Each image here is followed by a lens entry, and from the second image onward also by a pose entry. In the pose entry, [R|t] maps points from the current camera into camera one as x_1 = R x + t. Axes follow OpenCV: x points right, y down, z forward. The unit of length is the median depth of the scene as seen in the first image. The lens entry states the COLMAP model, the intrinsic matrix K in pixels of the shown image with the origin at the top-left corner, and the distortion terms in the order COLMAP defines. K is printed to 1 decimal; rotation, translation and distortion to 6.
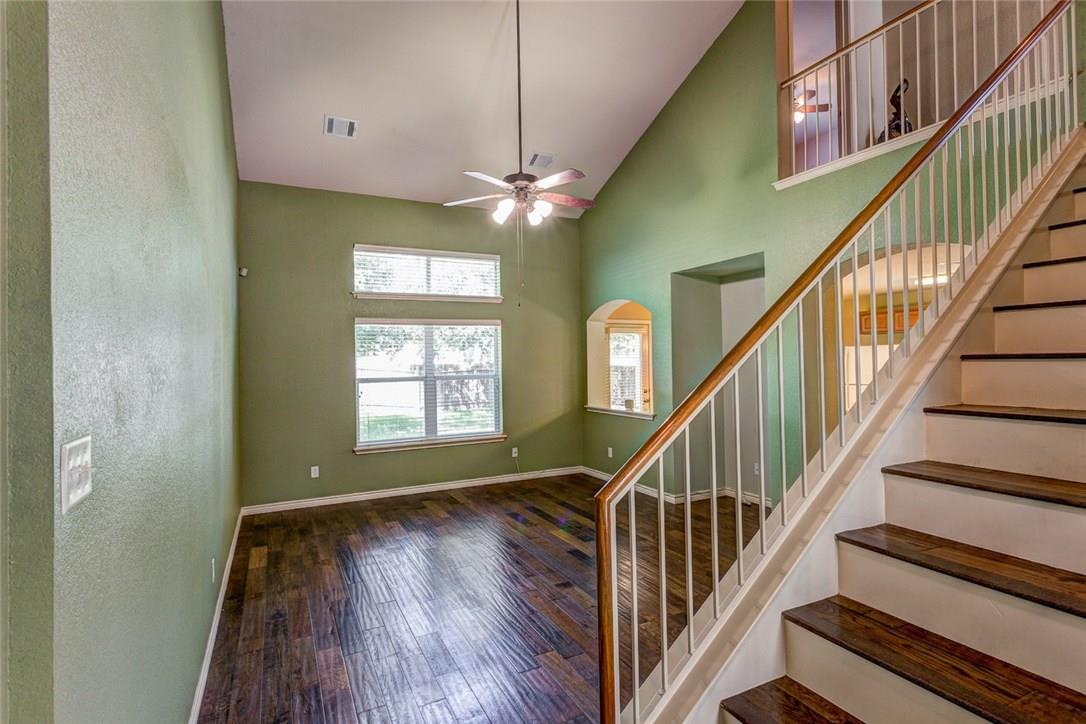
lens RADIAL K [[527.9, 0, 517.8], [0, 527.9, 353.1], [0, 0, 1]] dist [0.003613, -0.000457]
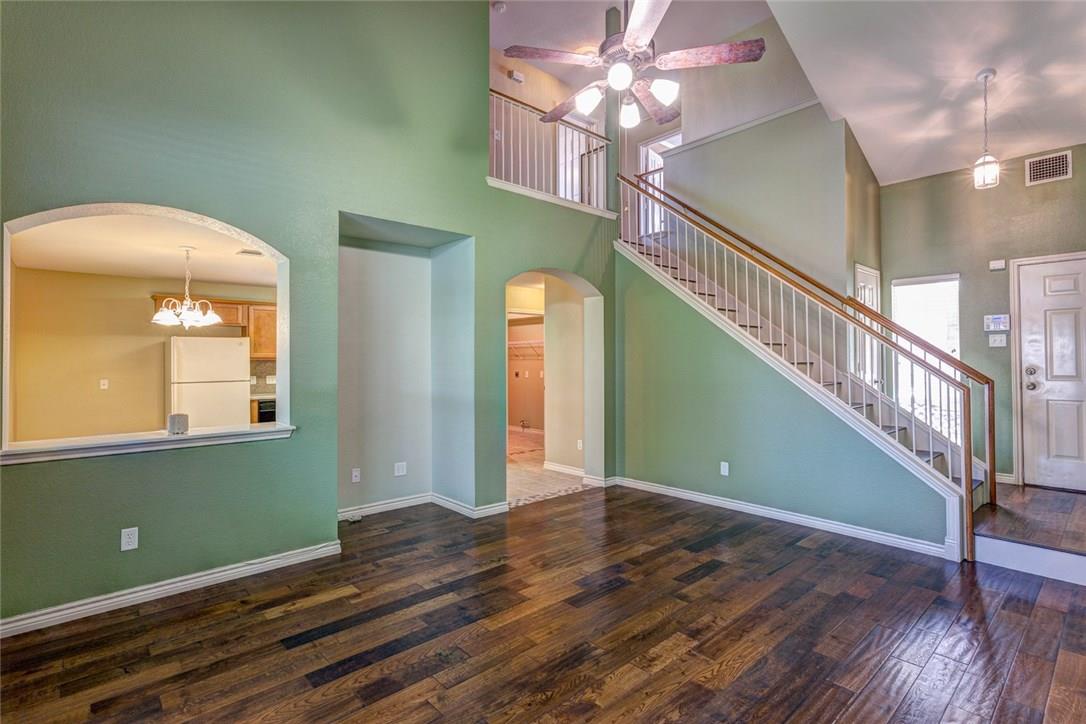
lens RADIAL K [[519.9, 0, 539.1], [0, 519.9, 356.0], [0, 0, 1]] dist [-0.000993, 0.000403]
pose [[-0.294079, 0.030016, 0.955310, -0.384201], [-0.006358, 0.999423, -0.033359, 0.051601], [-0.955760, -0.015884, -0.293719, 0.878102]]
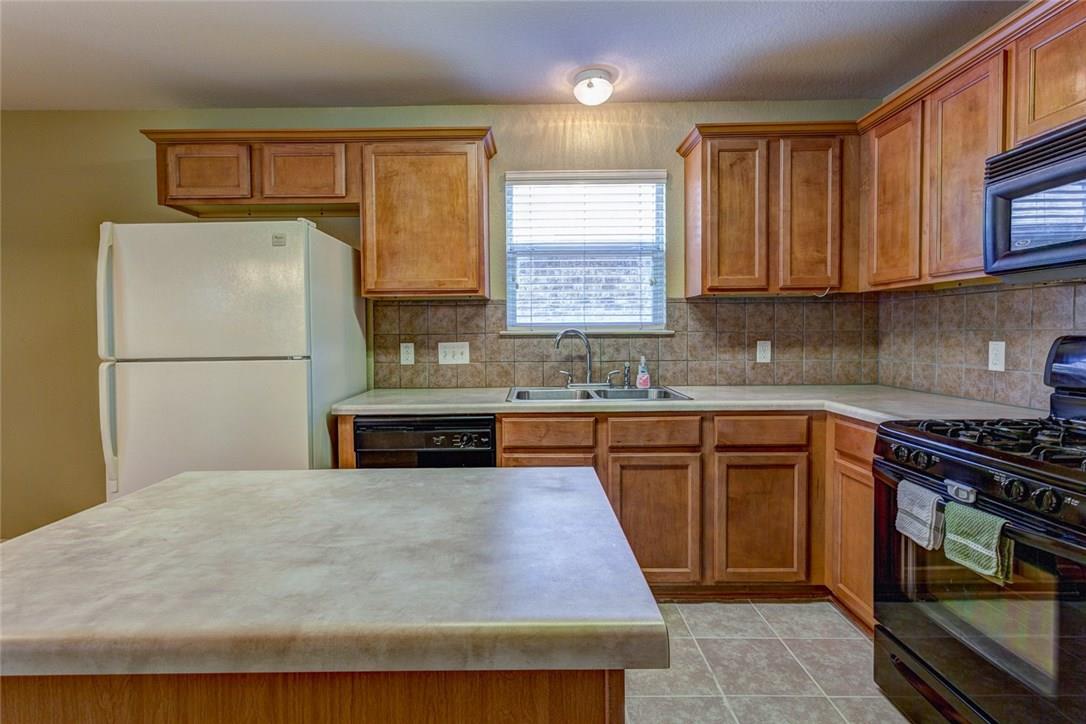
lens RADIAL K [[527.9, 0, 524.1], [0, 527.9, 353.5], [0, 0, 1]] dist [0.003613, -0.000457]
pose [[0.439745, -0.020852, 0.897881, 0.595163], [-0.013567, 0.999462, 0.029855, 0.055660], [-0.898020, -0.025310, 0.439225, 0.856915]]
